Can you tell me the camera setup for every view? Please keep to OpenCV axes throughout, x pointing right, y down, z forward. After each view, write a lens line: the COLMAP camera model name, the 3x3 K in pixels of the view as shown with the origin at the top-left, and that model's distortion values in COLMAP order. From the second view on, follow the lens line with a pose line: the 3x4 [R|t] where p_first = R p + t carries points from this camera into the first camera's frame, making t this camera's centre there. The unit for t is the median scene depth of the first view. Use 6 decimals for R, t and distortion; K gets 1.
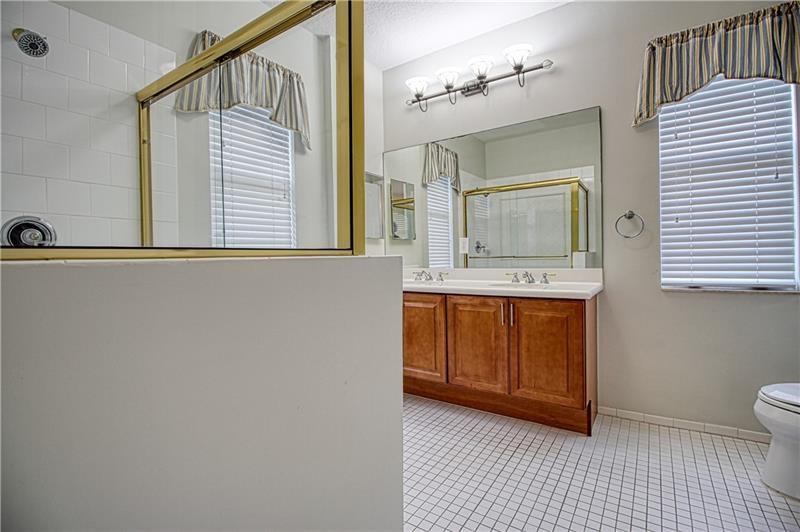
lens RADIAL K [[368.8, 0, 405.2], [0, 368.8, 262.7], [0, 0, 1]] dist [0.002279, -0.015604]
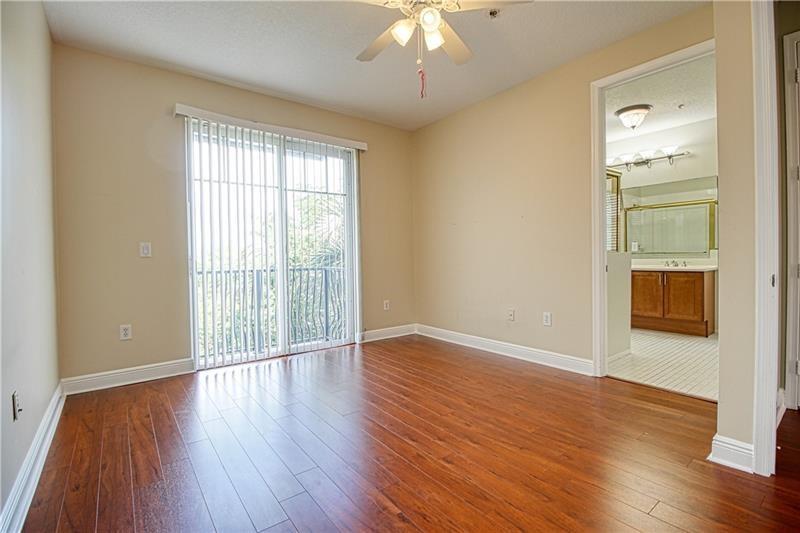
lens RADIAL K [[368.8, 0, 405.2], [0, 368.8, 263.2], [0, 0, 1]] dist [0.002279, -0.015604]
pose [[0.949326, 0.004361, -0.314263, -0.448181], [-0.001740, 0.999961, 0.008622, 0.028434], [0.314289, -0.007639, 0.949297, -1.418744]]
